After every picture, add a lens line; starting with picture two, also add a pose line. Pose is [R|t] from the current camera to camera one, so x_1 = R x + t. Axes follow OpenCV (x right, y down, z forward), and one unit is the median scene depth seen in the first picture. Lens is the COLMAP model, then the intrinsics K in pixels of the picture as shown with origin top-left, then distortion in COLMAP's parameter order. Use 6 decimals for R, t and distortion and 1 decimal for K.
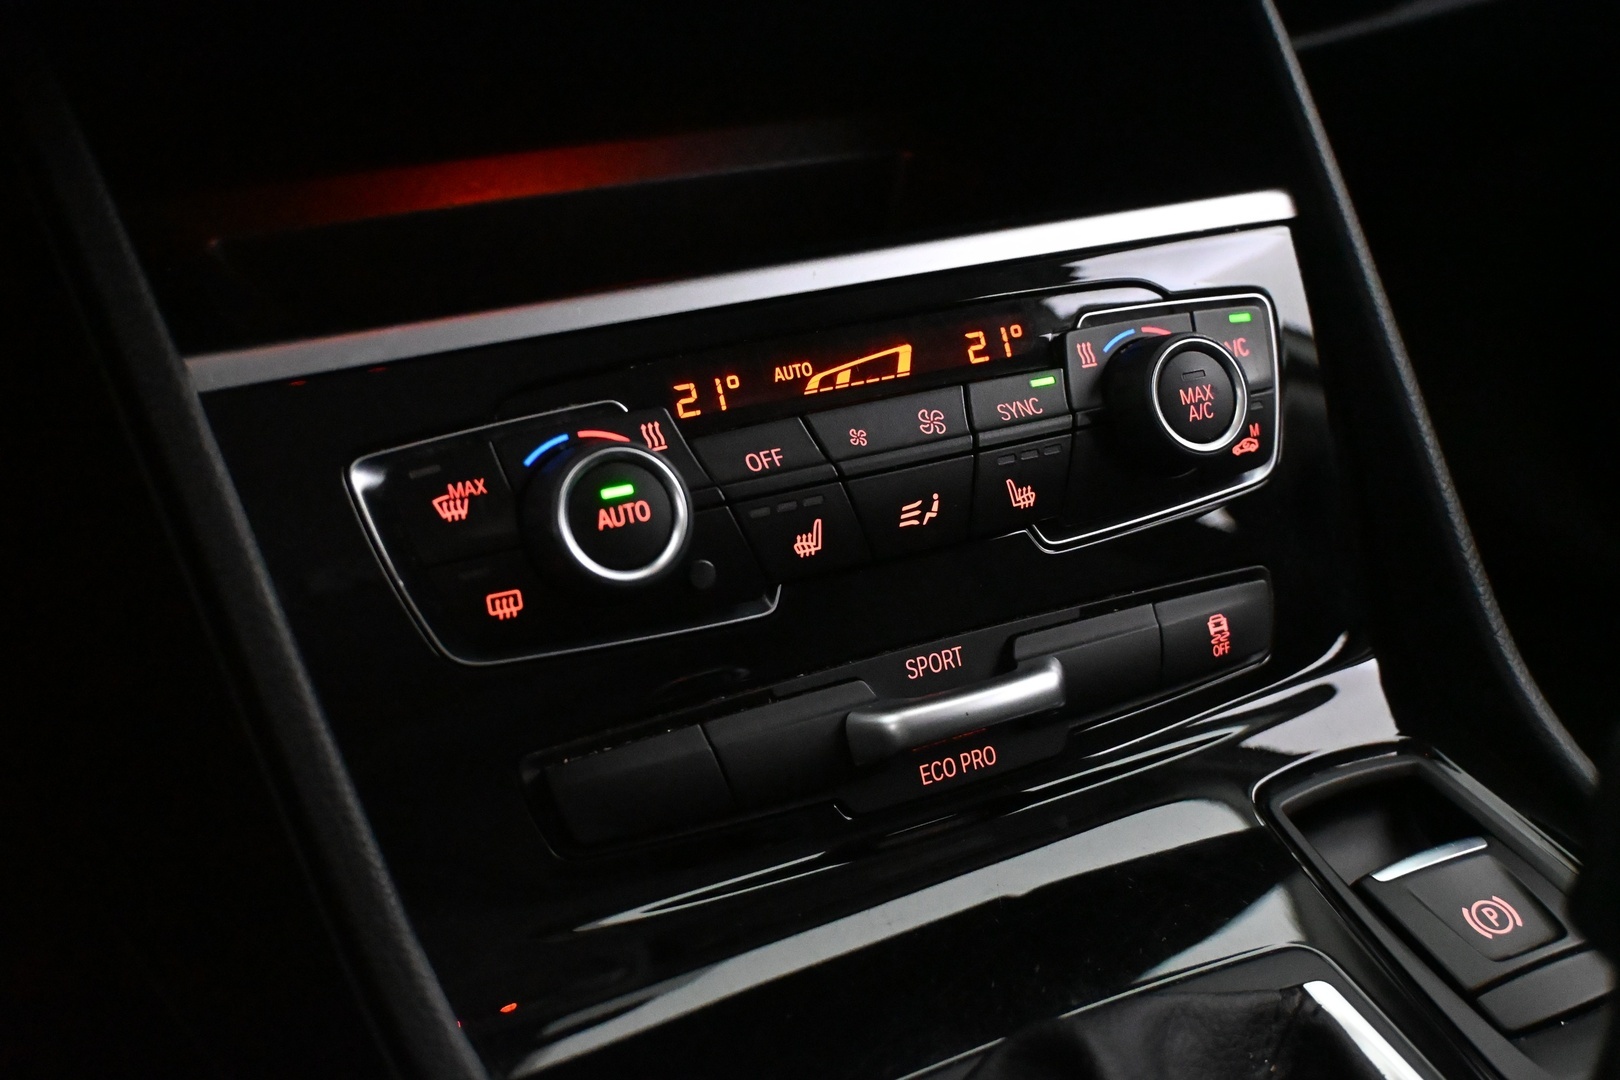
lens RADIAL K [[1871.7, 0, 805.2], [0, 1871.7, 539.9], [0, 0, 1]] dist [0.005676, 0.000000]
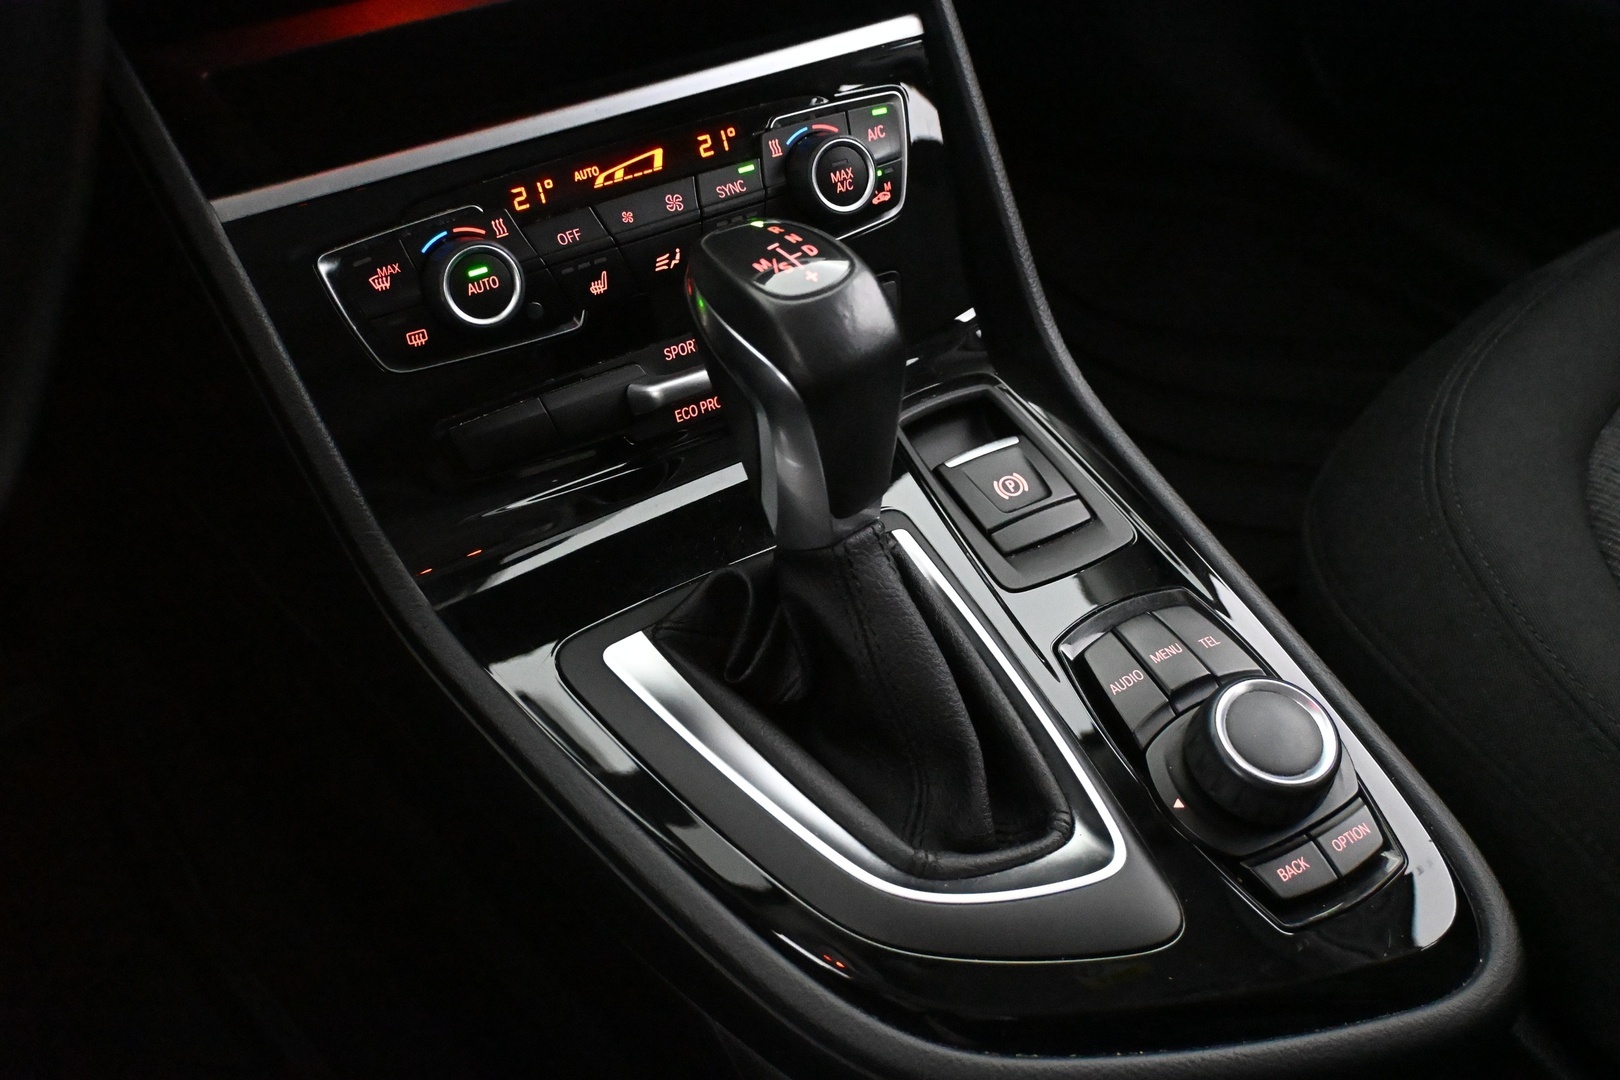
lens RADIAL K [[1638.6, 0, 812.6], [0, 1638.6, 537.3], [0, 0, 1]] dist [0.005564, 0.000000]
pose [[0.997862, -0.034722, 0.055374, 0.100256], [0.017553, 0.958461, 0.284685, -0.190886], [-0.062959, -0.283104, 0.957021, -0.459184]]
